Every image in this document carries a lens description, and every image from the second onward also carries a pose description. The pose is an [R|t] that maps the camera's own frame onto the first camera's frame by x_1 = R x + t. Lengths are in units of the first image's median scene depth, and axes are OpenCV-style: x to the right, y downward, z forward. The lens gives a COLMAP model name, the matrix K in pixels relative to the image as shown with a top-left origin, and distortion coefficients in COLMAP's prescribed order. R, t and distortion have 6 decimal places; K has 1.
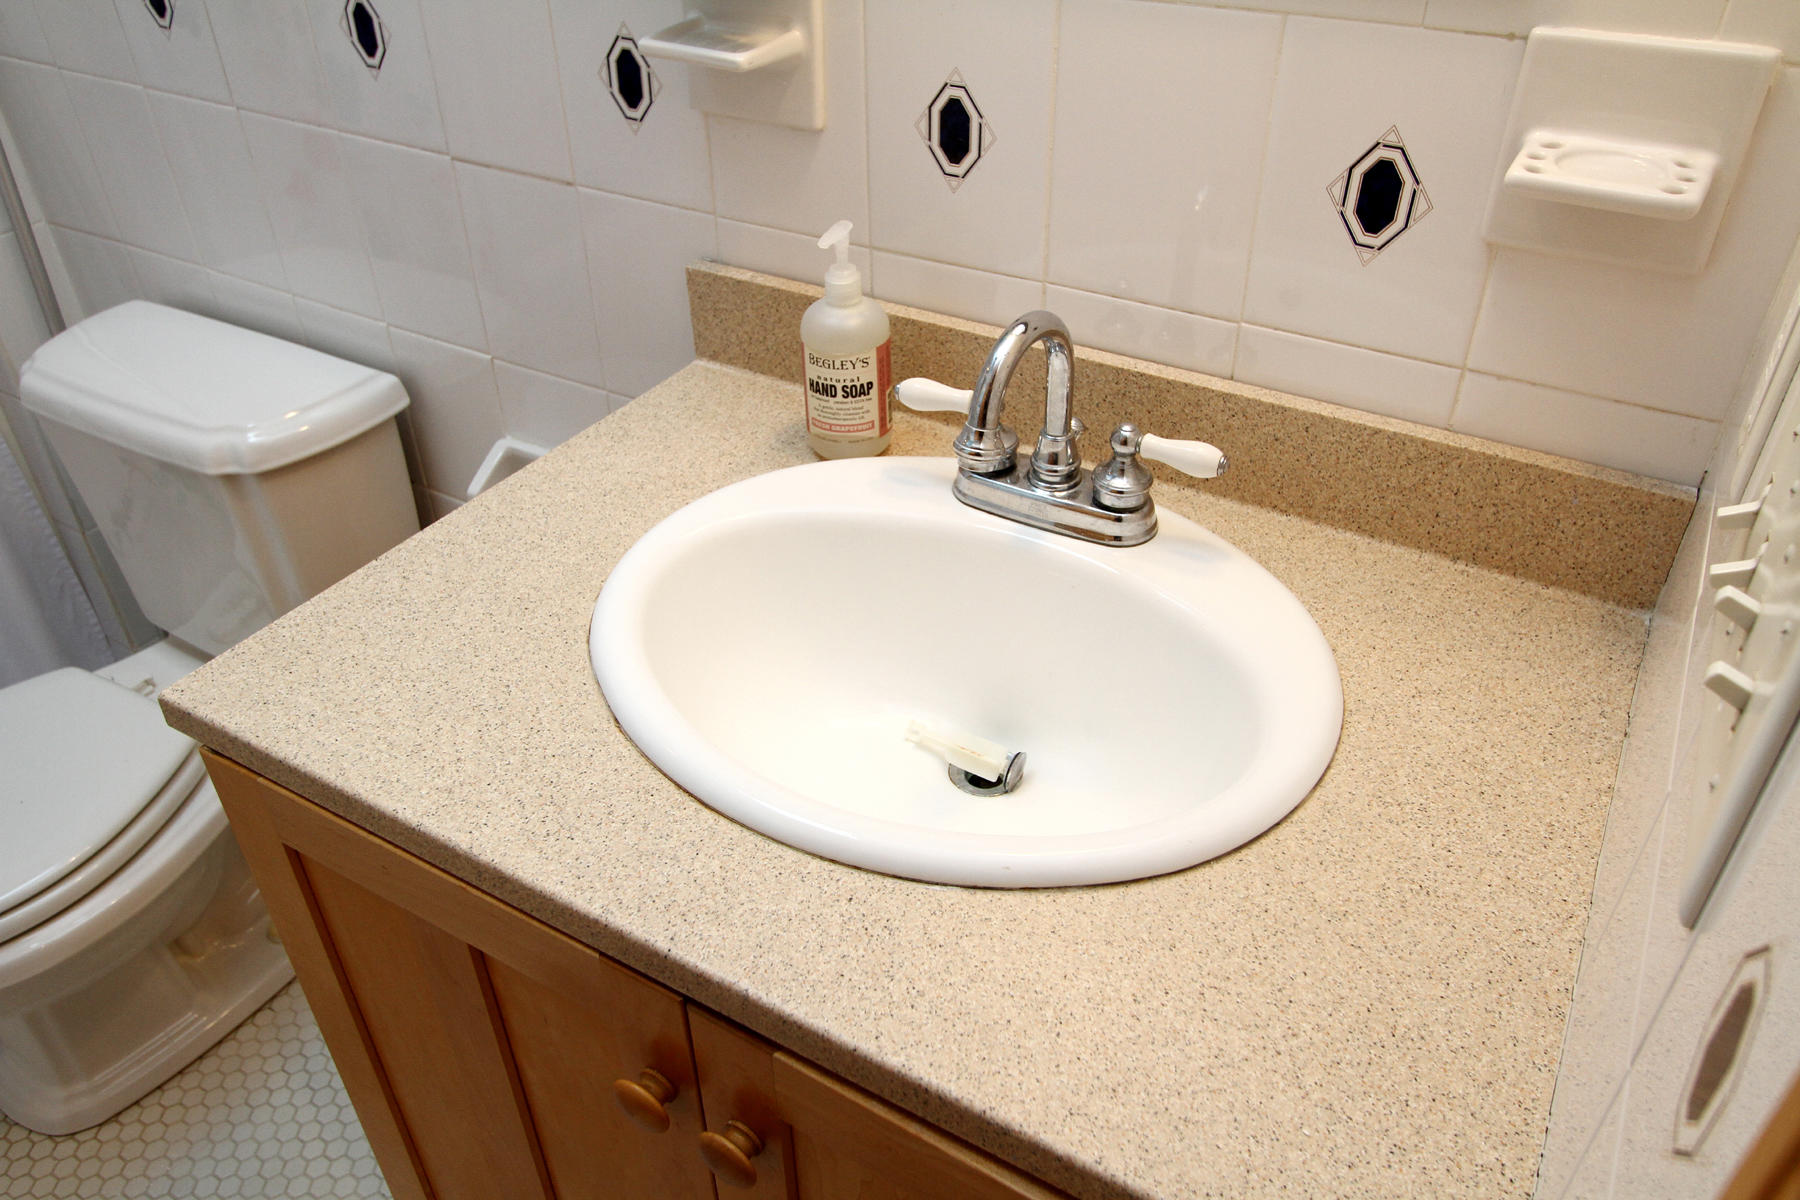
lens RADIAL K [[1366.9, 0, 895.7], [0, 1366.9, 599.1], [0, 0, 1]] dist [-0.009981, 0.024780]
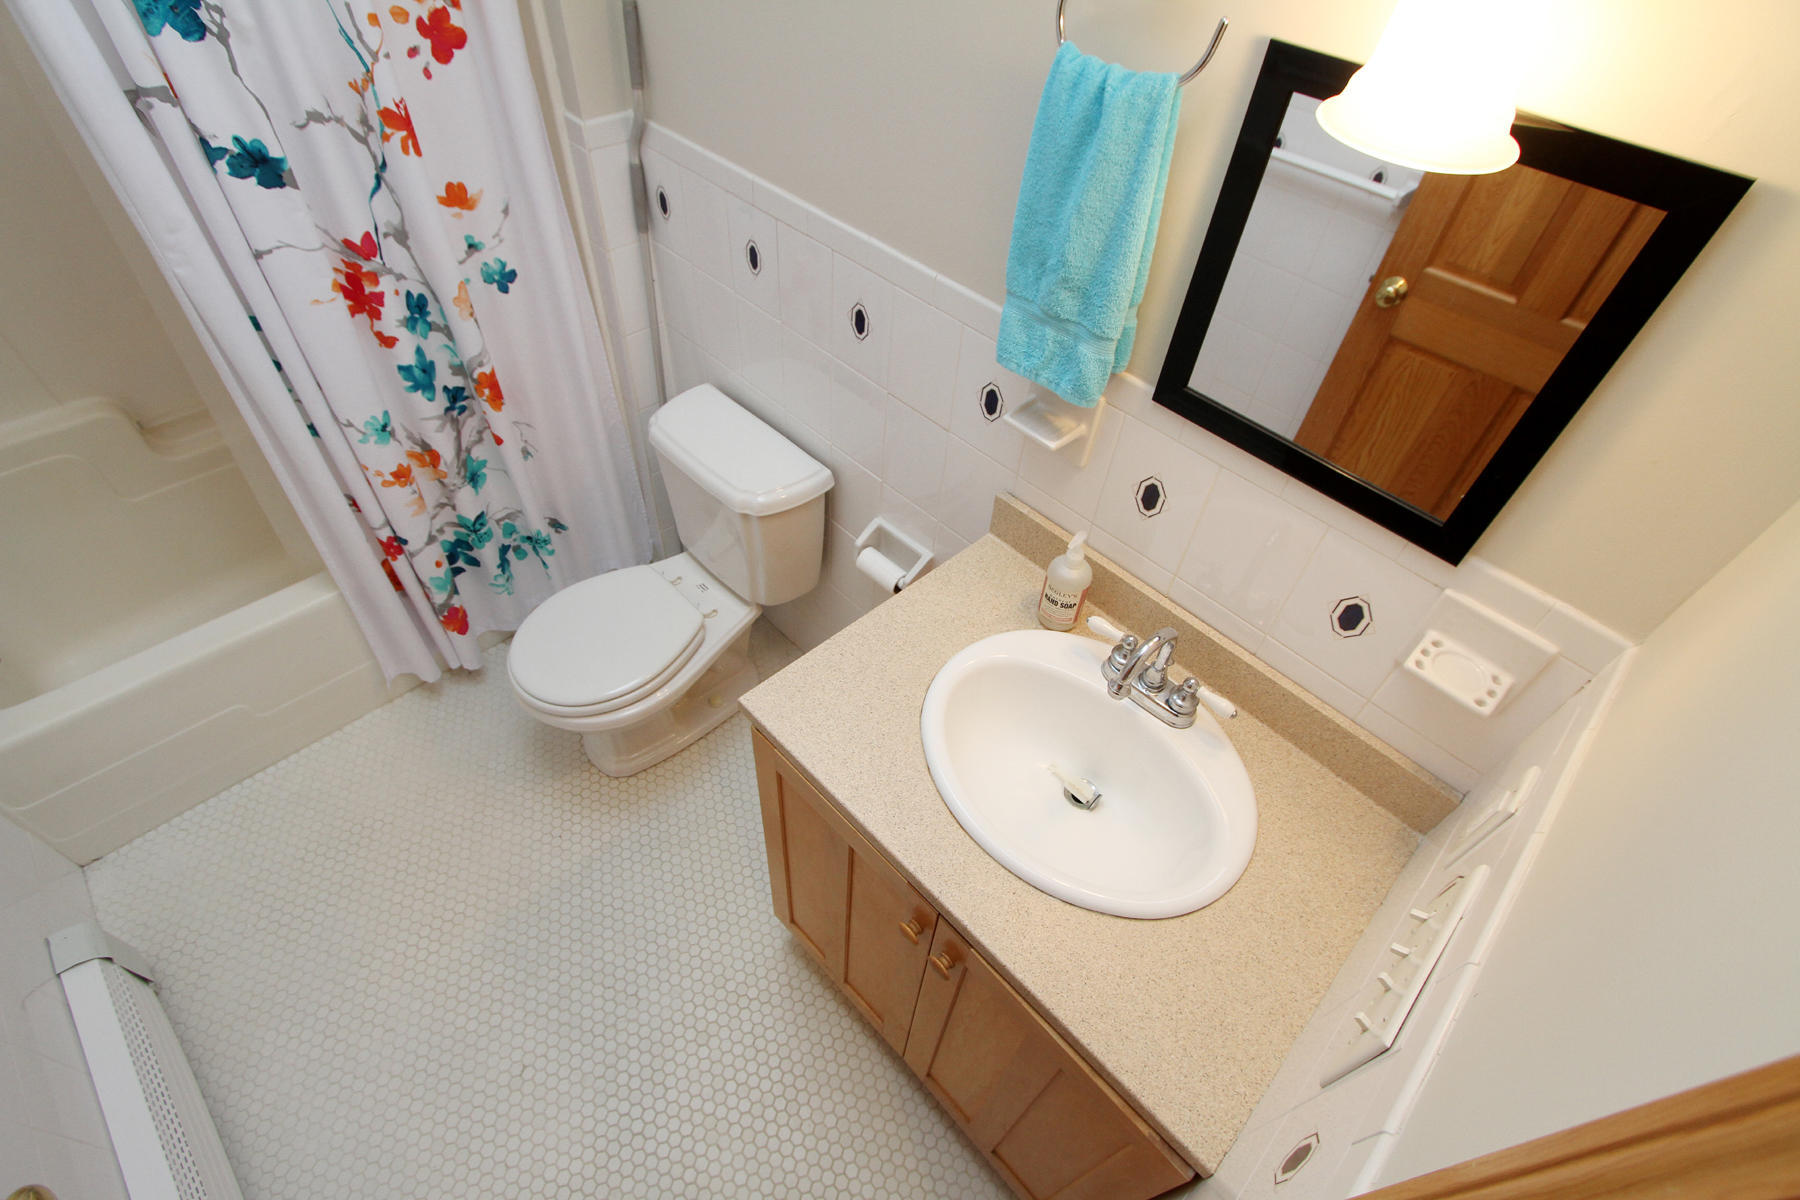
lens RADIAL K [[864.1, 0, 891.5], [0, 864.1, 602.0], [0, 0, 1]] dist [-0.004037, 0.000775]
pose [[0.961902, 0.242333, -0.126566, -0.122407], [-0.212278, 0.953755, 0.212816, -0.387772], [0.172285, -0.177841, 0.968860, -0.296323]]
